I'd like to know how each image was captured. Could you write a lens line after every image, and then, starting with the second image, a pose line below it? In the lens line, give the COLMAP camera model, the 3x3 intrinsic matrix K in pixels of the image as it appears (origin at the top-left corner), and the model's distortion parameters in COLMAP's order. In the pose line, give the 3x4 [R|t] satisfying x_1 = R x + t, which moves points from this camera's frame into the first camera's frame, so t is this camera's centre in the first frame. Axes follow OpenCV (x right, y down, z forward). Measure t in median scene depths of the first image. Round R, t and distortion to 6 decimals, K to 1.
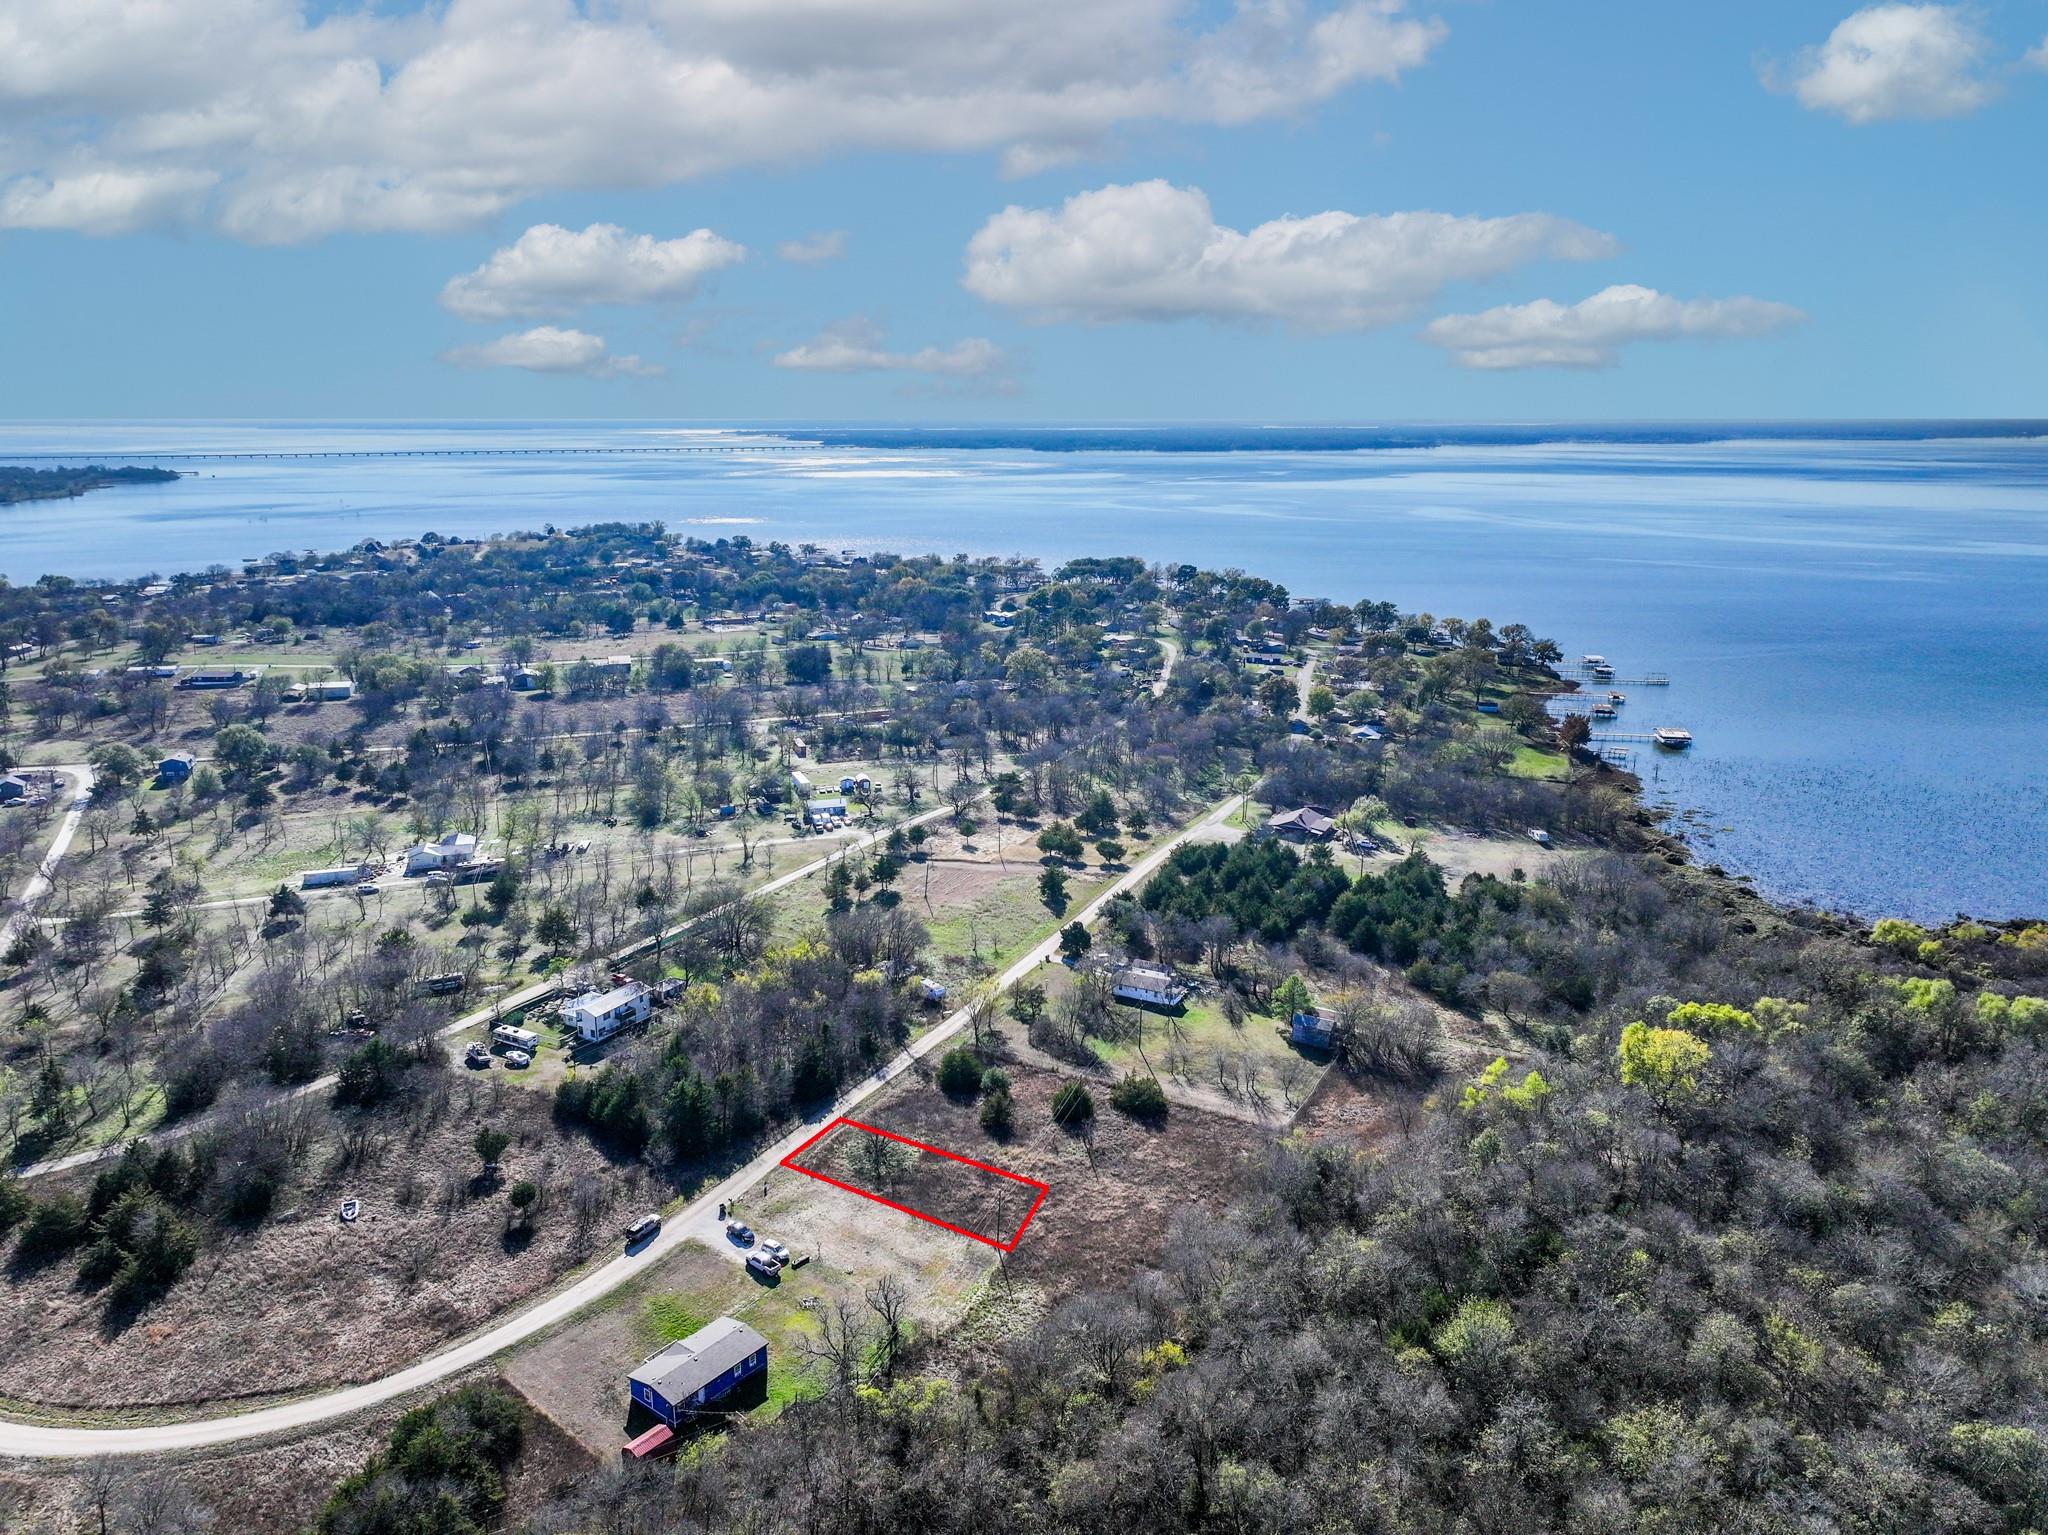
lens RADIAL K [[1442.1, 0, 1028.8], [0, 1442.1, 768.3], [0, 0, 1]] dist [0.013757, 0.001193]
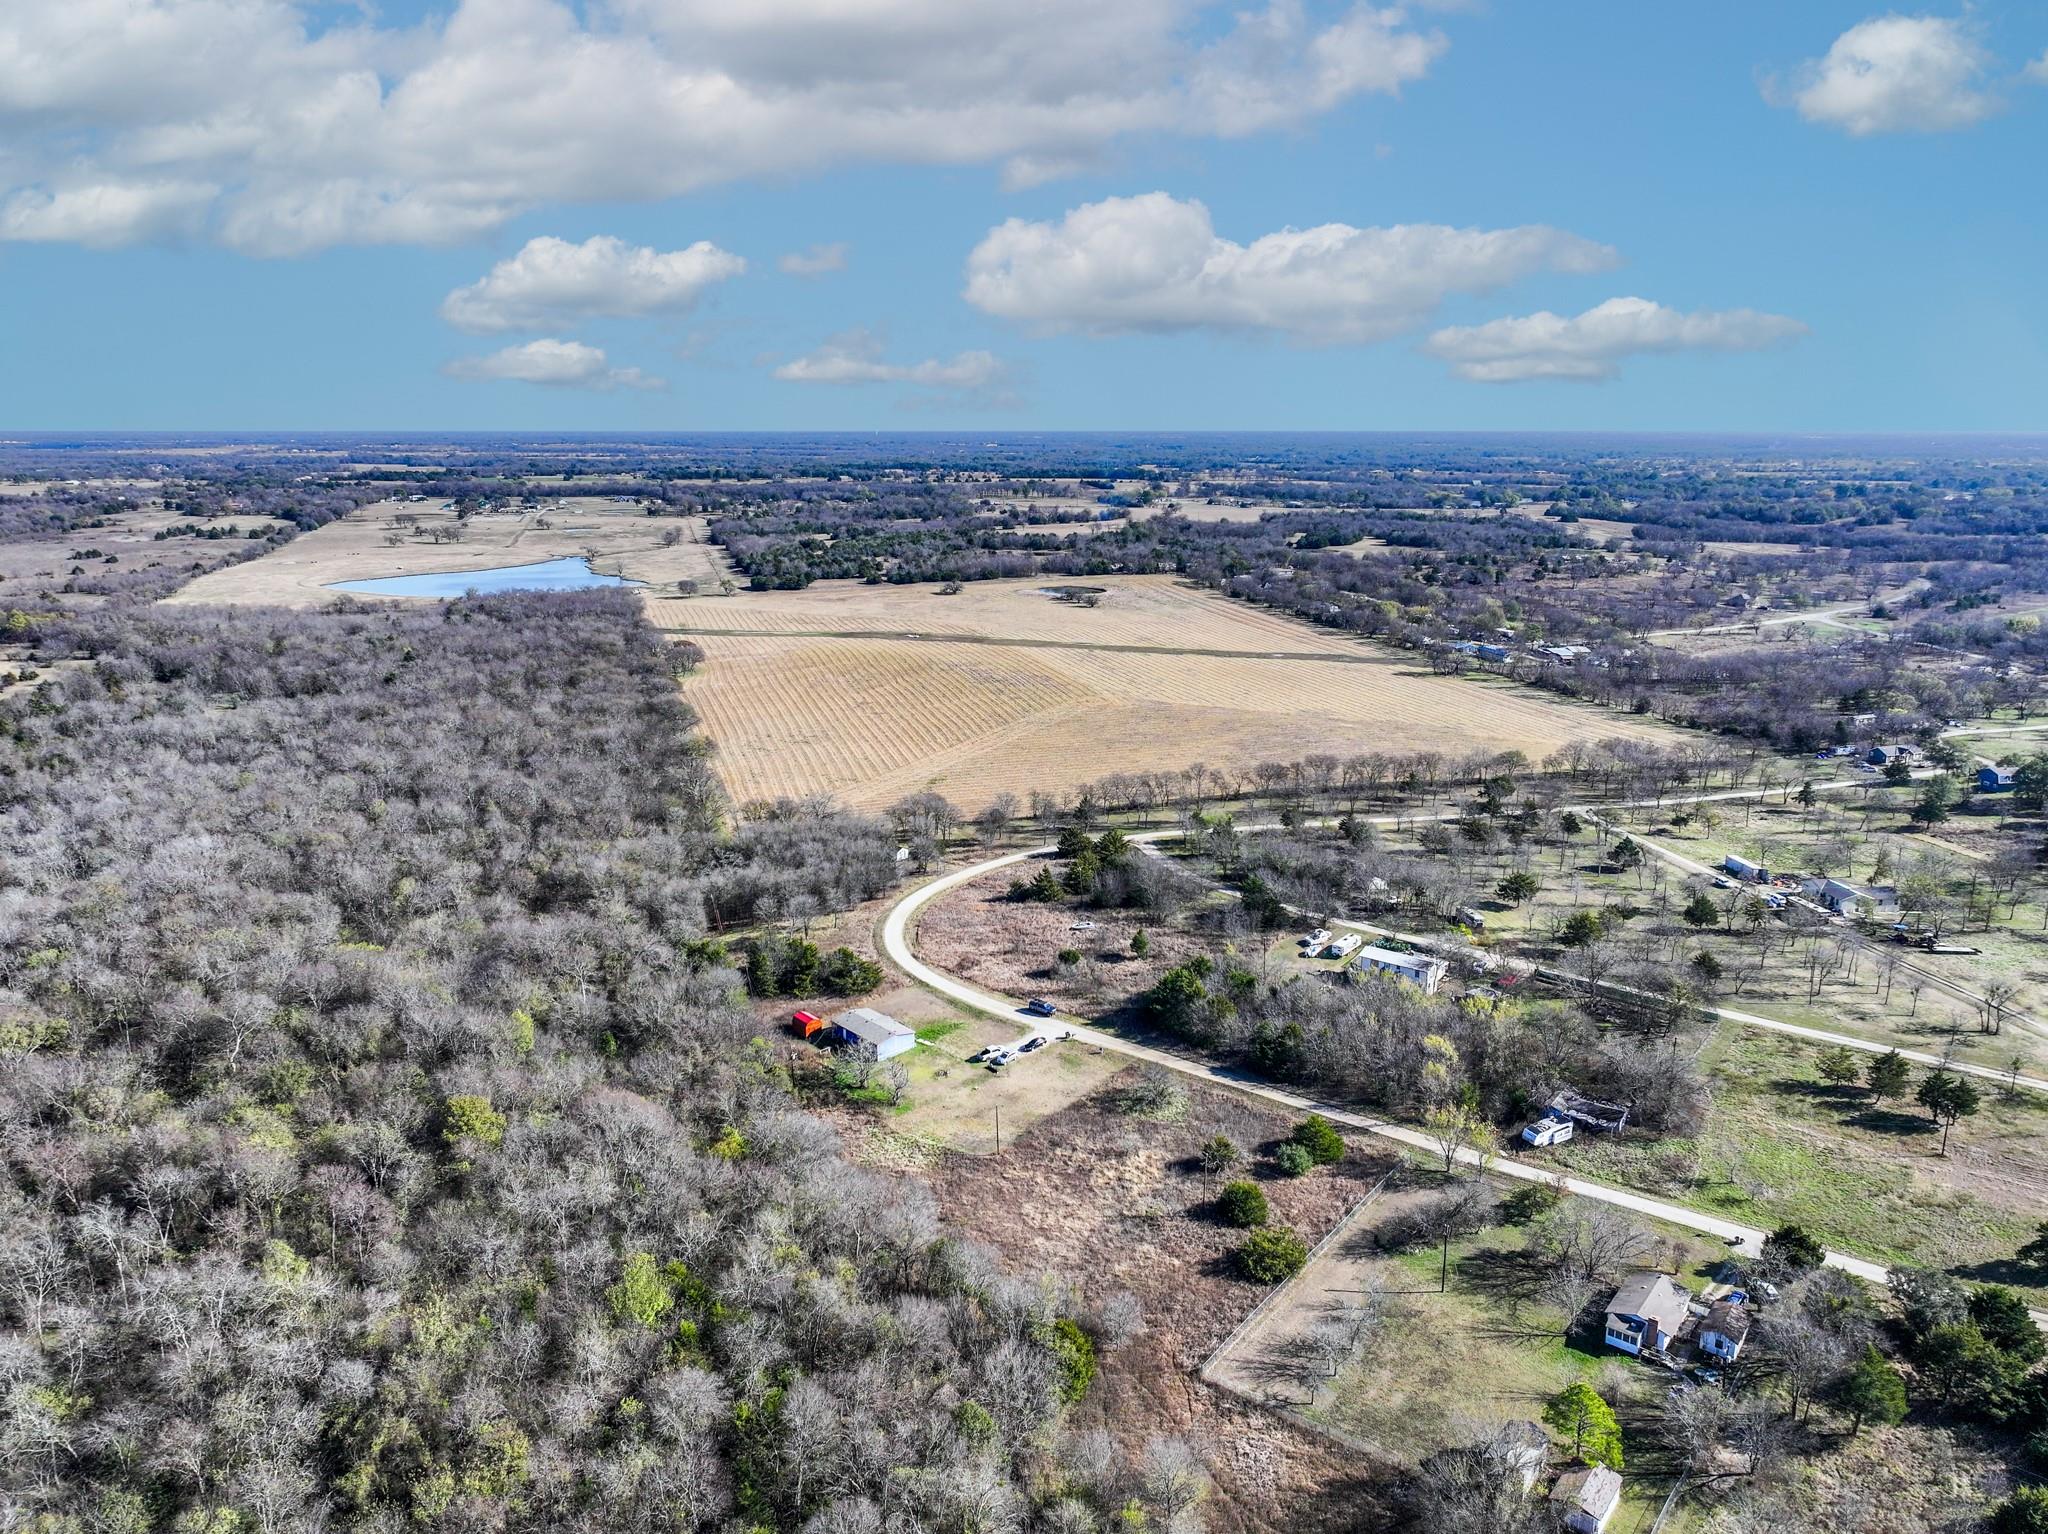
lens RADIAL K [[1442.1, 0, 1028.8], [0, 1442.1, 767.8], [0, 0, 1]] dist [0.013757, 0.001193]
pose [[-0.180811, 0.231979, -0.955768, 0.529505], [-0.236040, 0.933149, 0.271142, -0.138847], [0.954773, 0.274626, -0.113968, 0.586472]]
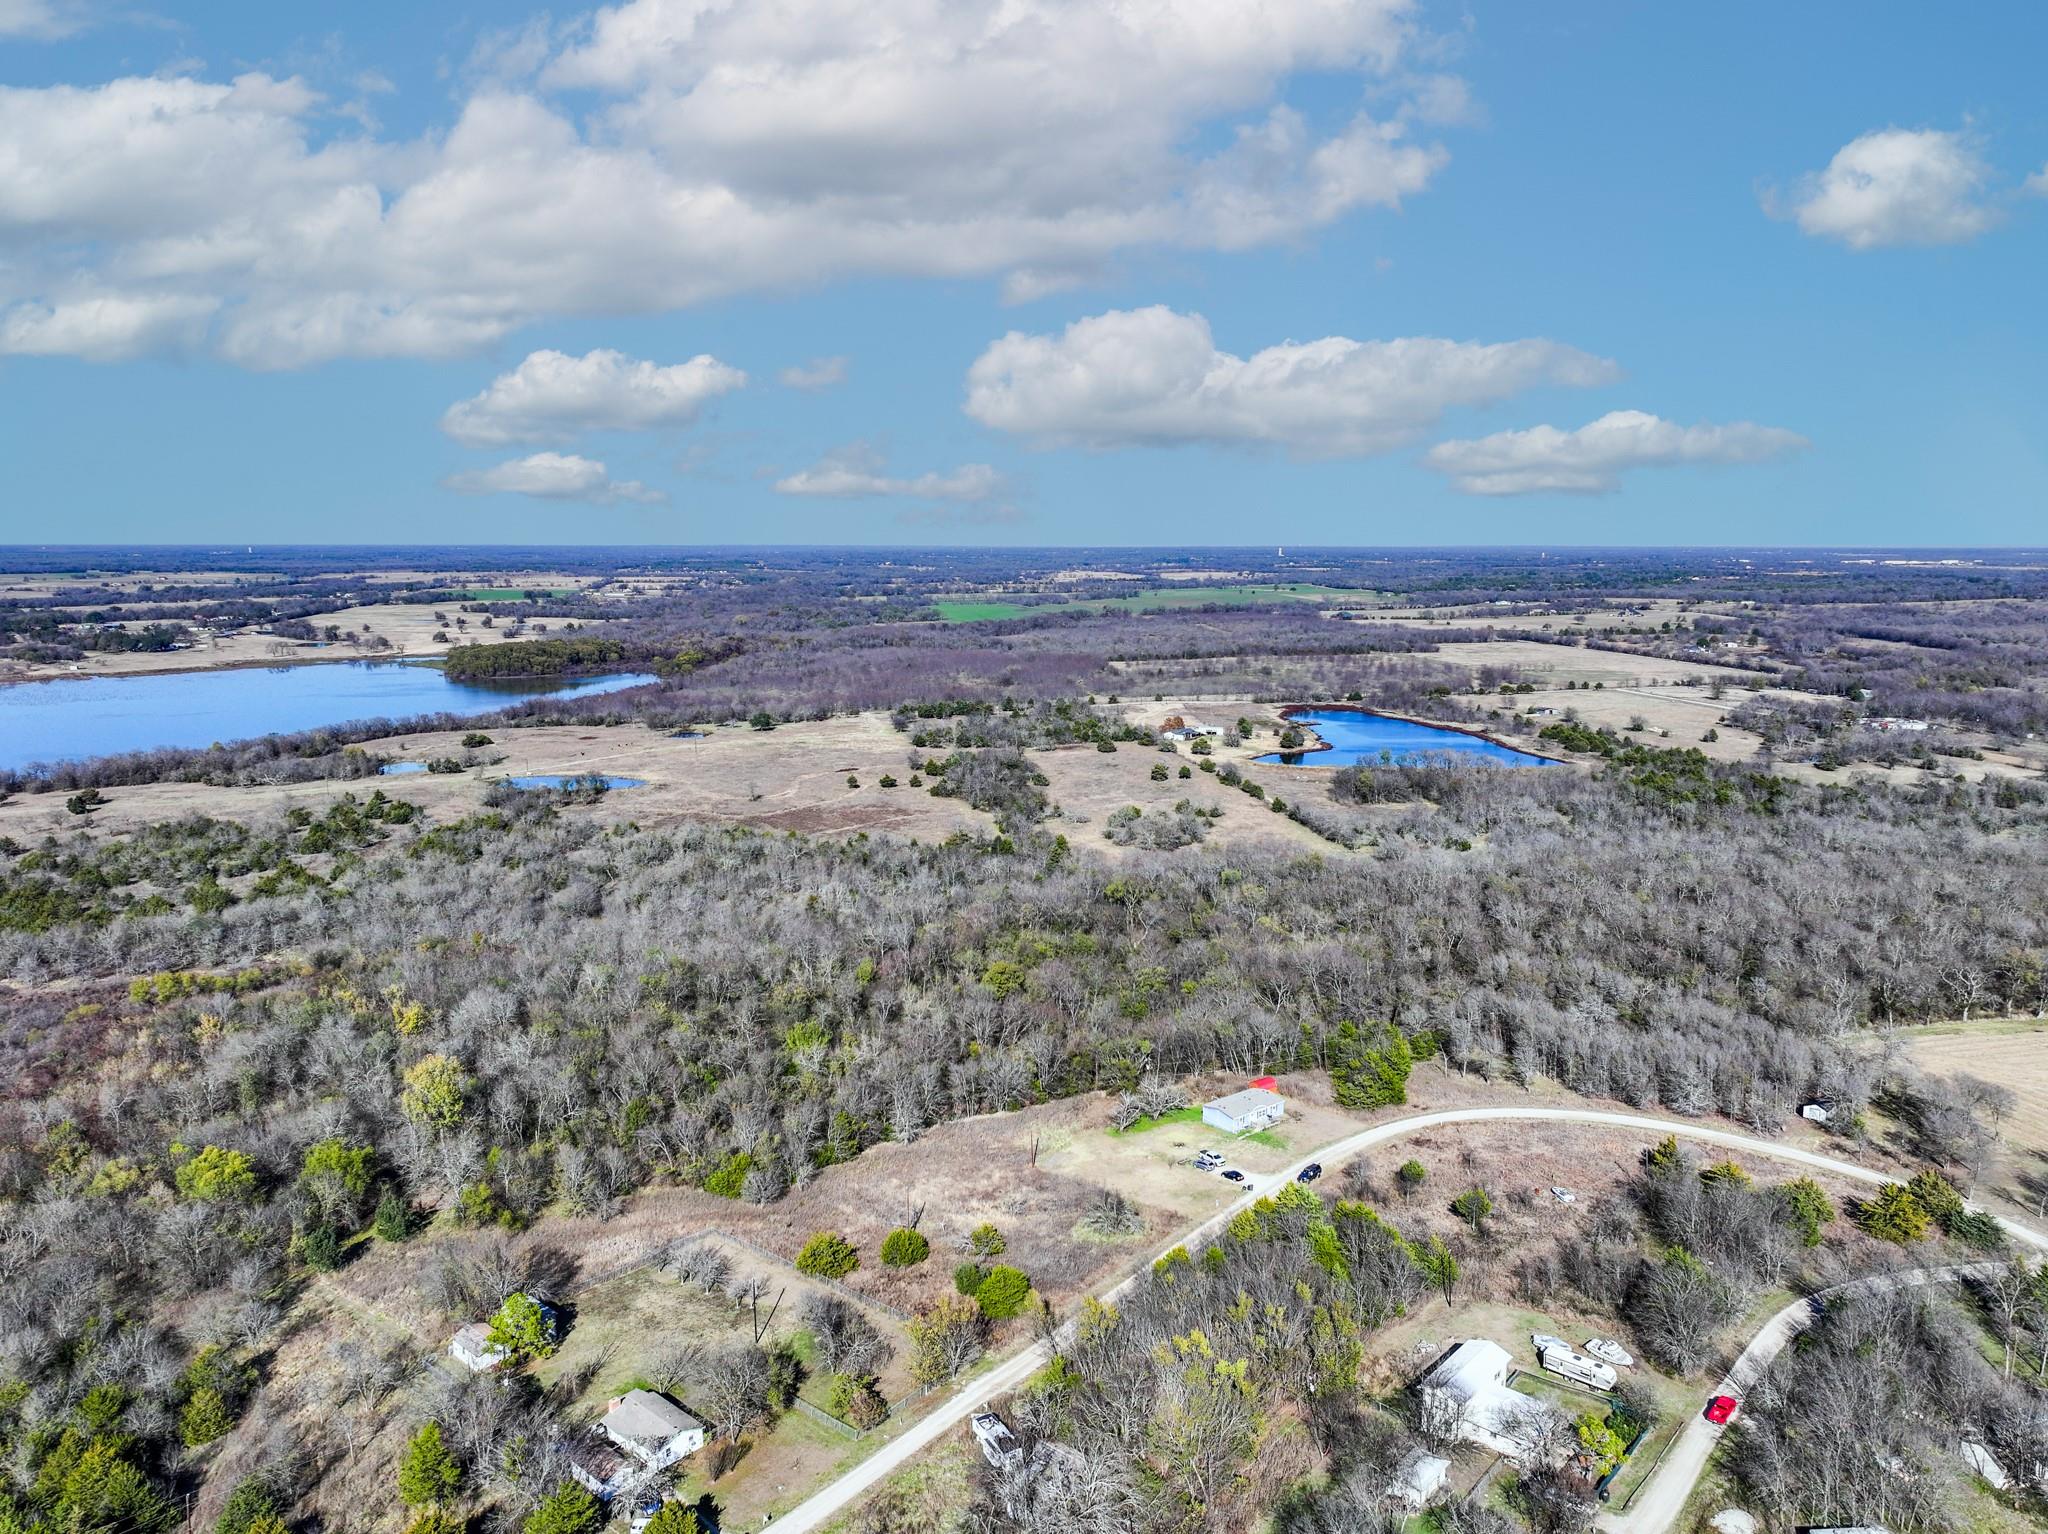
lens RADIAL K [[1442.1, 0, 1028.8], [0, 1442.1, 767.8], [0, 0, 1]] dist [0.013757, 0.001193]
pose [[-0.971100, -0.032754, 0.236415, -0.170611], [0.060957, 0.923650, 0.378357, -0.269671], [-0.230757, 0.381834, -0.894960, 1.108766]]
